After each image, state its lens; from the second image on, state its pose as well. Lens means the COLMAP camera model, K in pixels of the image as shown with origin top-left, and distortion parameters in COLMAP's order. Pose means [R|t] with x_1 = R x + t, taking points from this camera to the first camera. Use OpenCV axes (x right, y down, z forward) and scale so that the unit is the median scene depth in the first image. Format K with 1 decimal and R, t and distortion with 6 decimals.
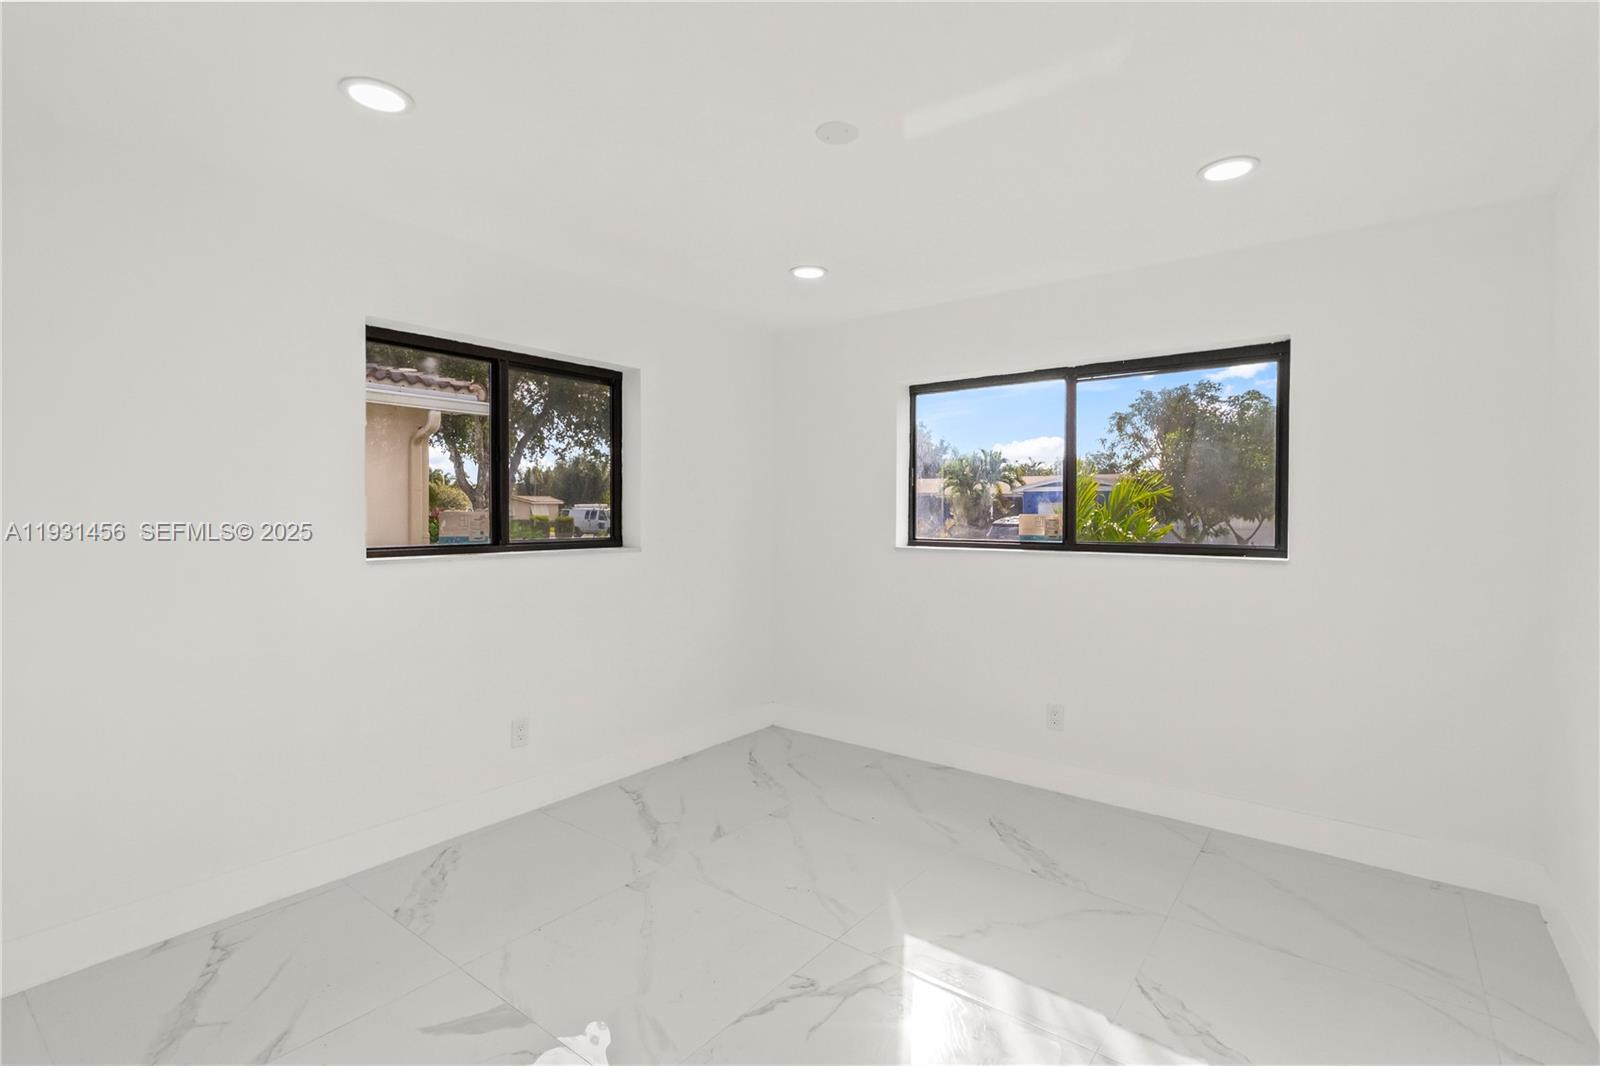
lens RADIAL K [[732.2, 0, 800.0], [0, 732.2, 533.0], [0, 0, 1]] dist [0.051431, -0.000171]
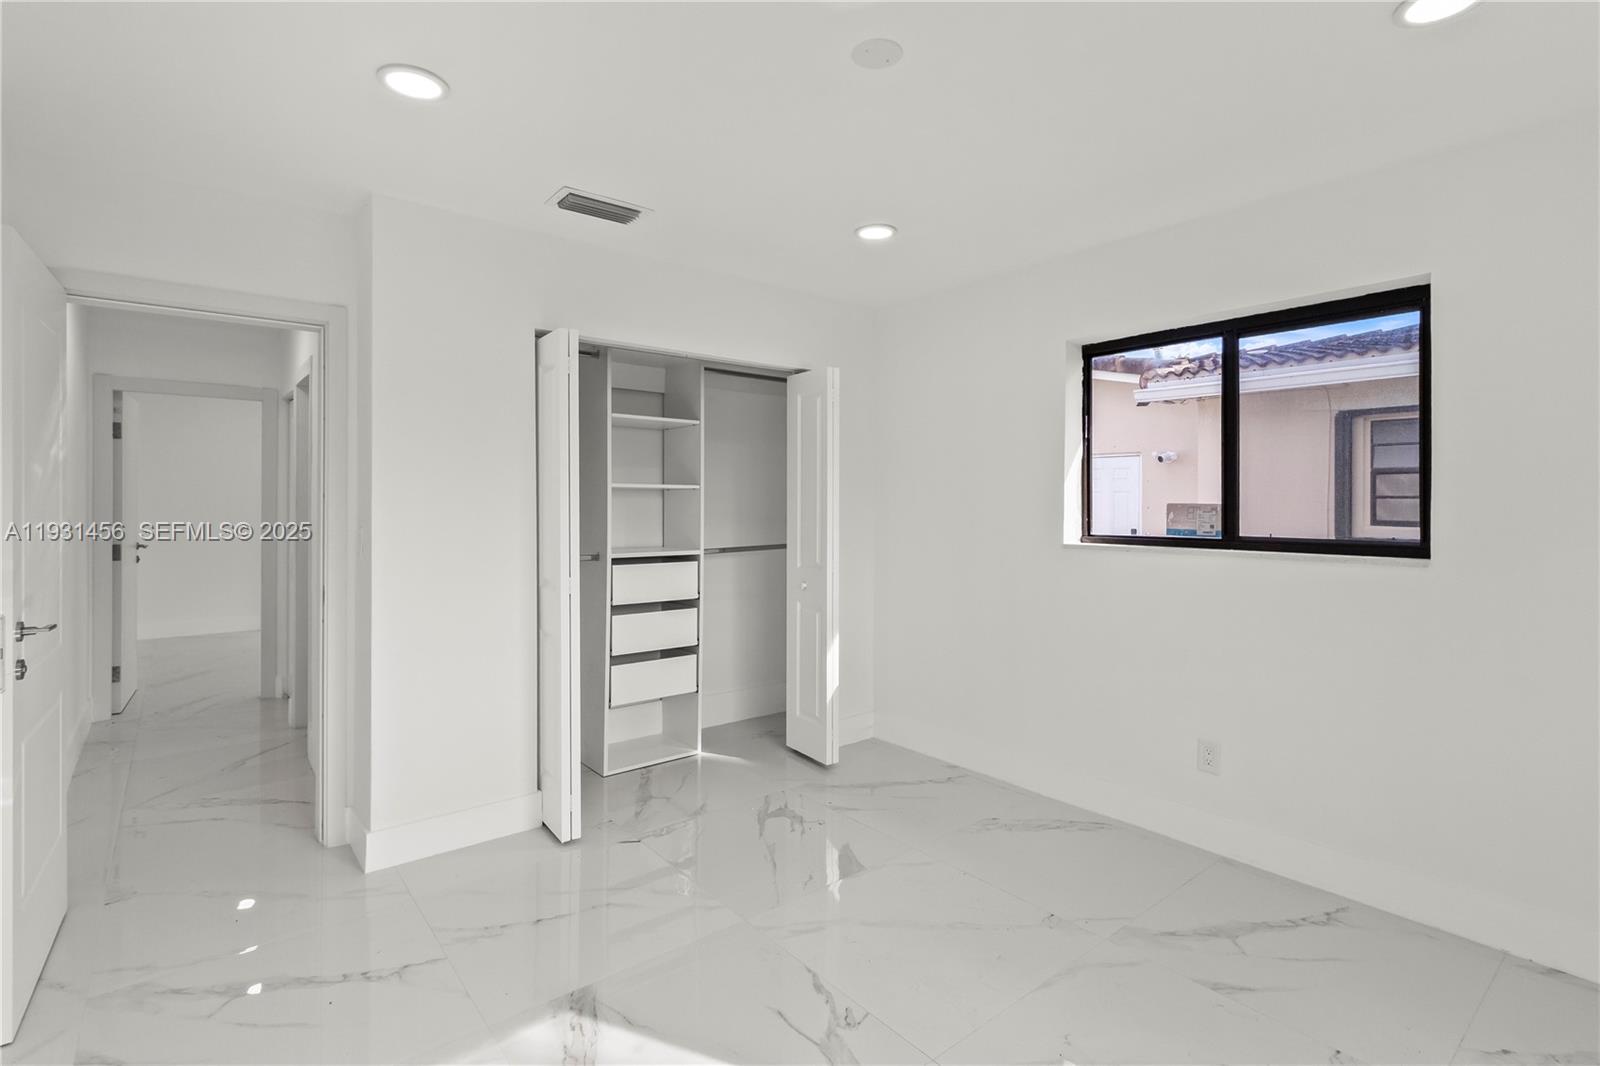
lens RADIAL K [[742.8, 0, 803.6], [0, 742.8, 517.1], [0, 0, 1]] dist [0.000043, -0.000036]
pose [[-0.219706, 0.004453, -0.975556, 0.622522], [-0.018928, 0.999782, 0.008826, -0.011169], [0.975382, 0.020404, -0.219574, 0.779892]]
